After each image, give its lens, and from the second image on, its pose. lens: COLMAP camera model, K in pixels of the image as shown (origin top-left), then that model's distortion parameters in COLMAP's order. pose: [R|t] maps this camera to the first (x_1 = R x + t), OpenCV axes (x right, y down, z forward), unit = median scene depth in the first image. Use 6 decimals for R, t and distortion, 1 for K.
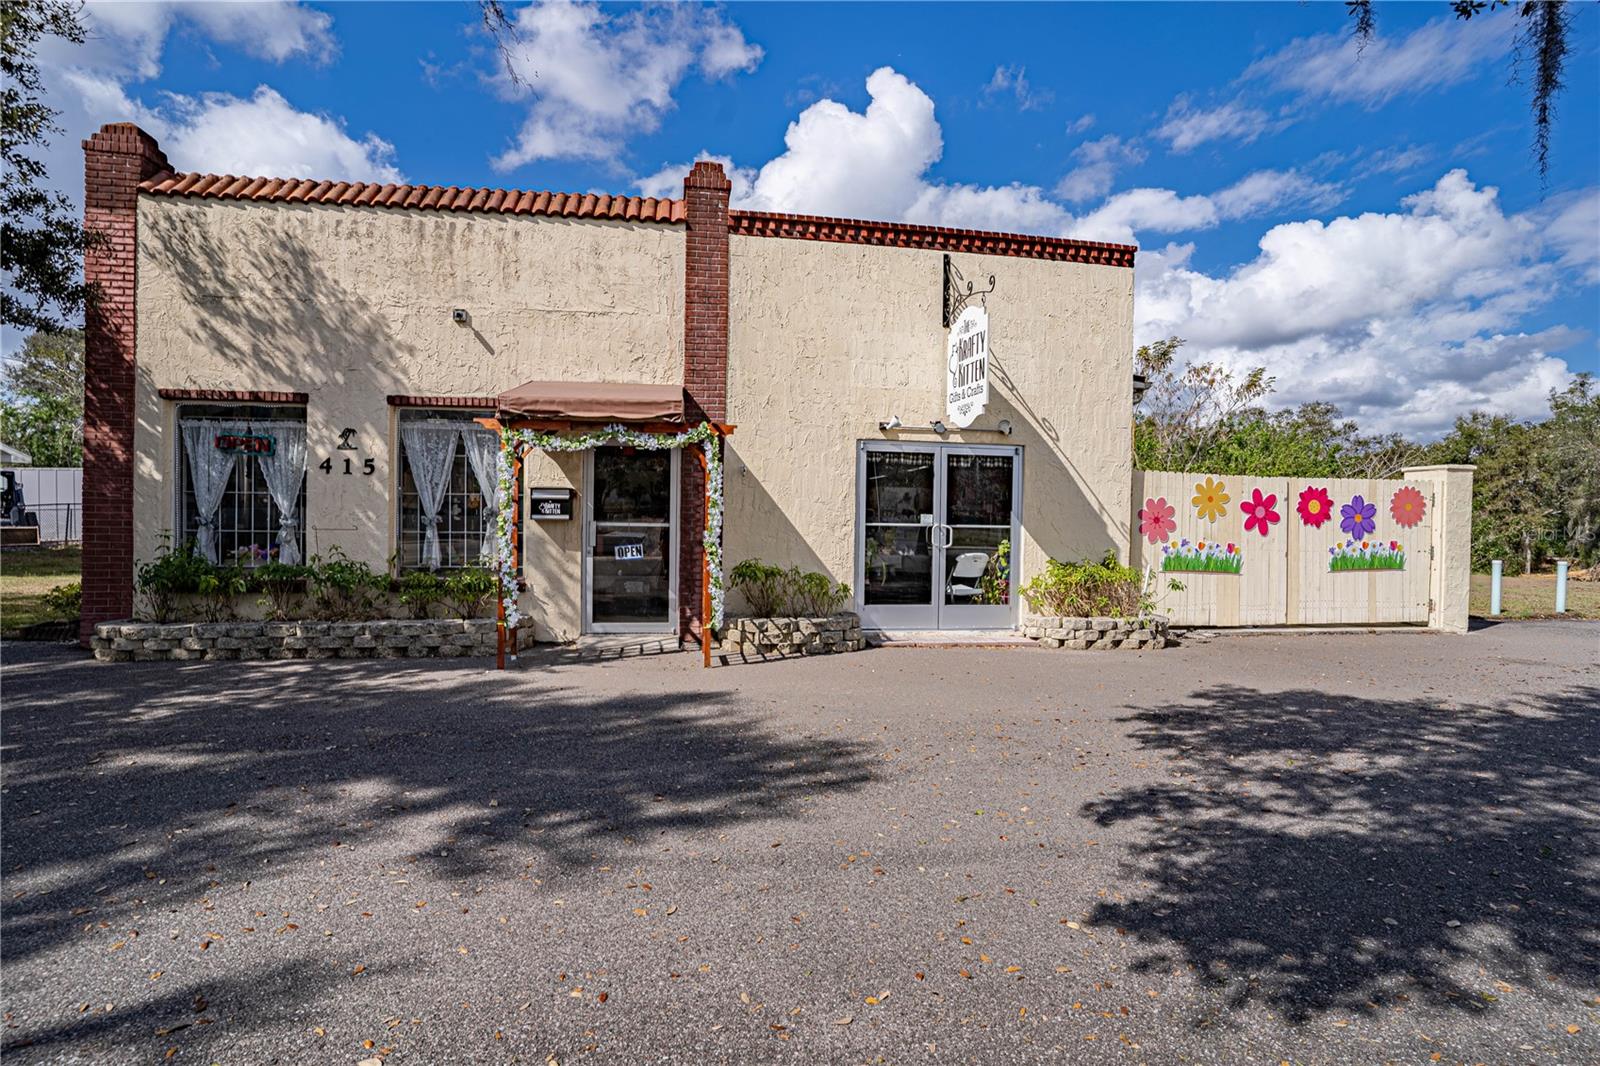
lens RADIAL K [[882.4, 0, 745.3], [0, 882.4, 531.3], [0, 0, 1]] dist [-0.090126, 0.048965]
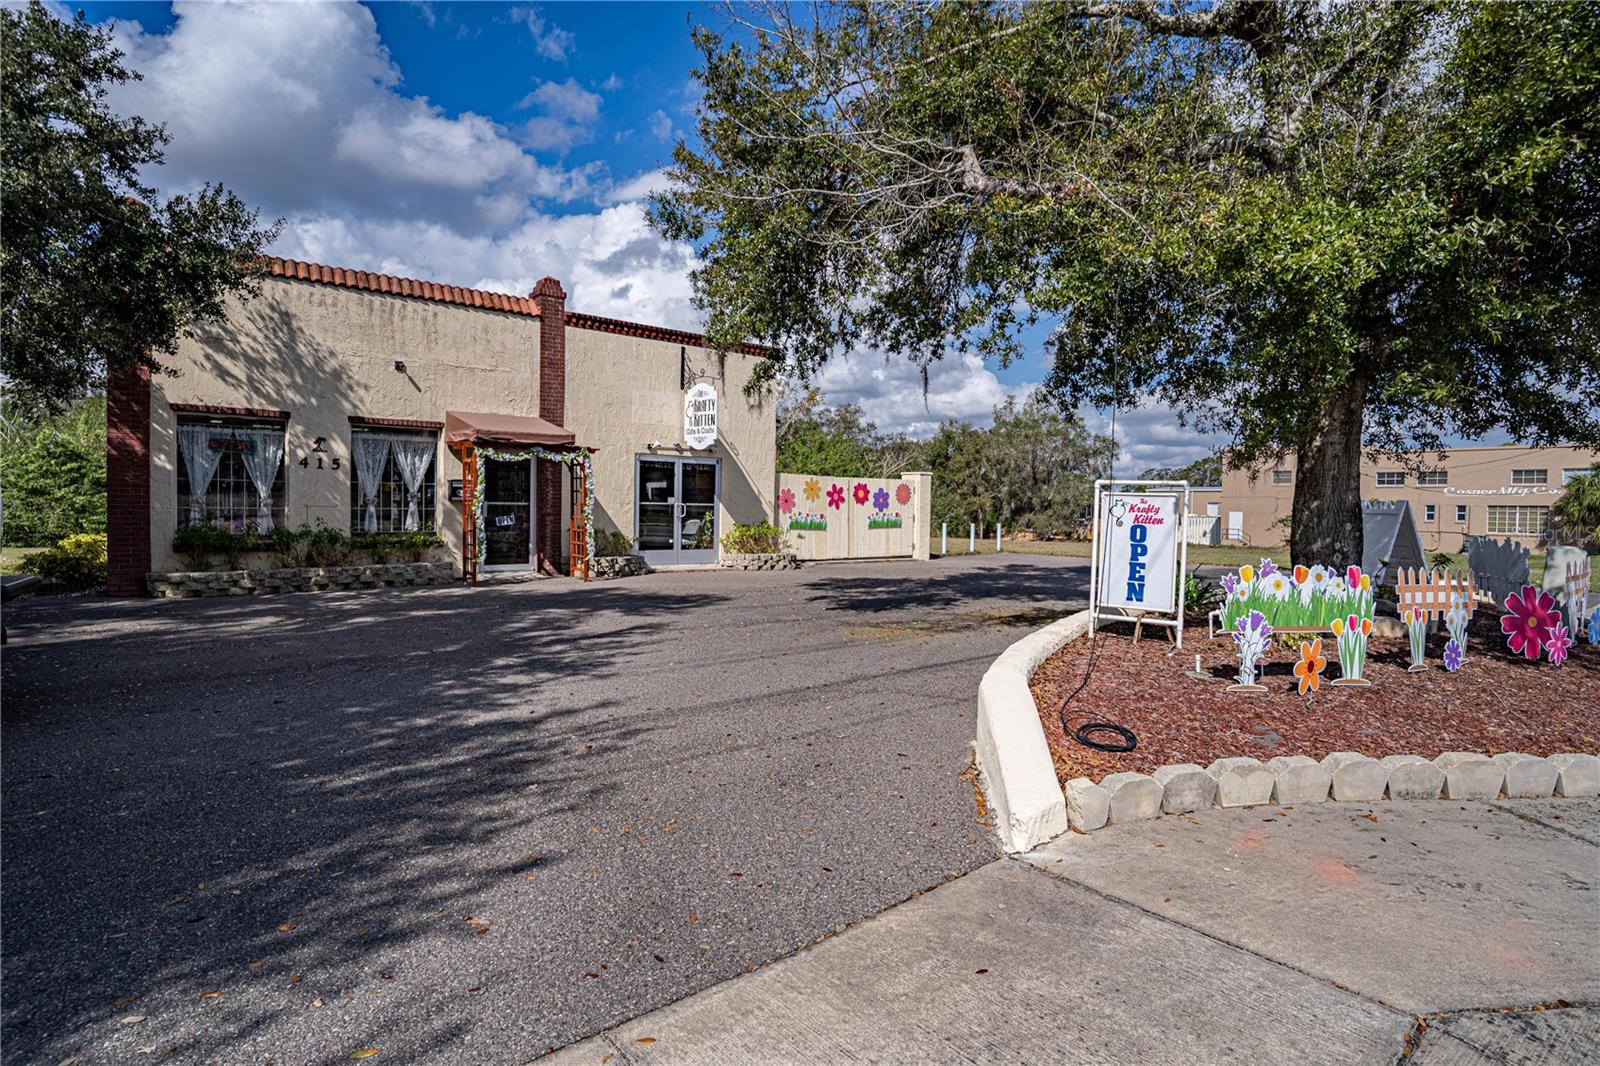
lens RADIAL K [[832.8, 0, 800.0], [0, 832.8, 533.0], [0, 0, 1]] dist [0.000802, 0.000476]
pose [[0.859014, -0.017204, 0.511662, -0.444957], [0.002599, 0.999569, 0.029245, 0.003646], [-0.511945, -0.023792, 0.858689, -0.575669]]
